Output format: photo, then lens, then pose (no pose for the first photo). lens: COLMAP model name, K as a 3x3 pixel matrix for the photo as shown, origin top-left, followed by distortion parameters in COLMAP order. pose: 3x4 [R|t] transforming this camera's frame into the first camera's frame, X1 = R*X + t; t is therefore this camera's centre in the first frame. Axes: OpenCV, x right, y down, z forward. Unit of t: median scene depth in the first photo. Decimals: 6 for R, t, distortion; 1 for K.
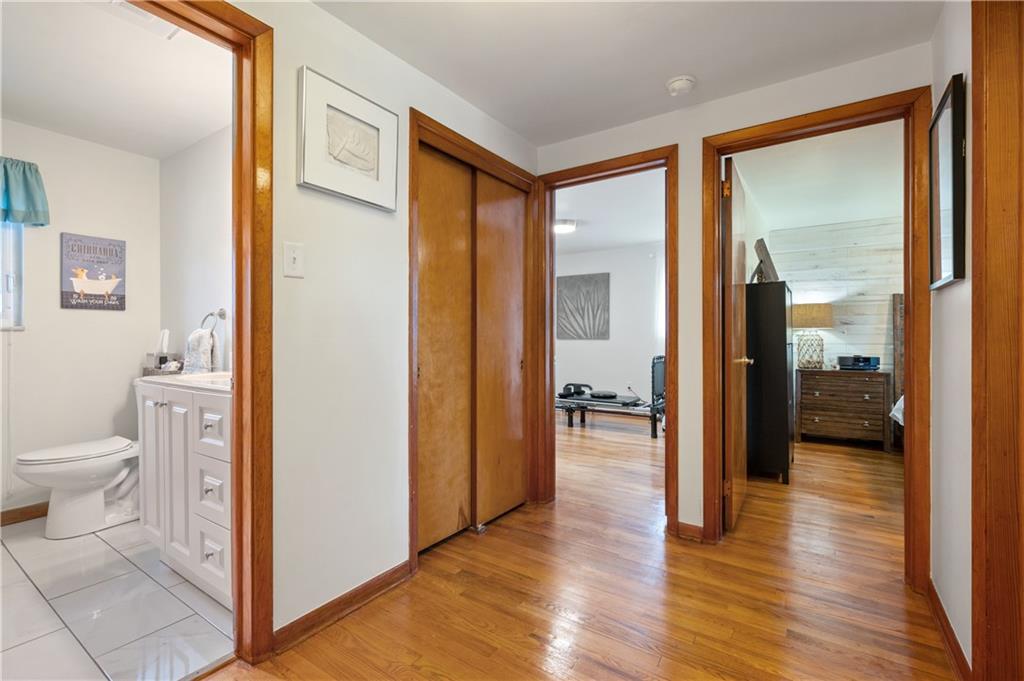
lens RADIAL K [[459.6, 0, 513.8], [0, 459.6, 335.9], [0, 0, 1]] dist [-0.000959, -0.000637]
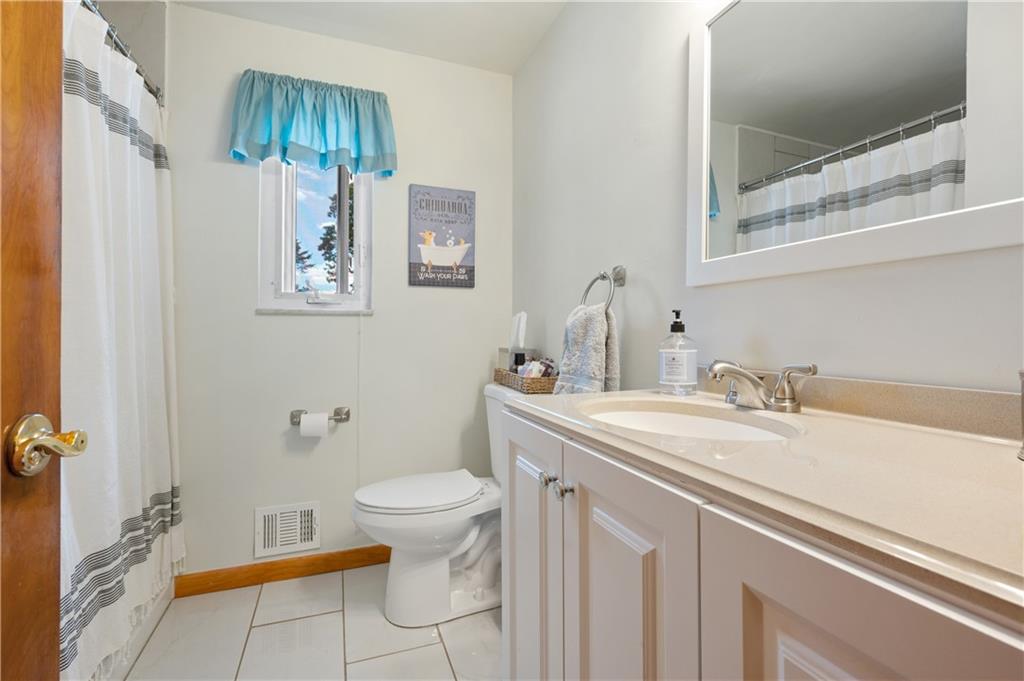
lens RADIAL K [[459.6, 0, 513.8], [0, 459.6, 335.9], [0, 0, 1]] dist [-0.000959, -0.000637]
pose [[0.824792, 0.006545, -0.565398, -0.413863], [-0.007182, 0.999974, 0.001099, 0.019933], [0.565391, 0.003154, 0.824817, 0.471007]]
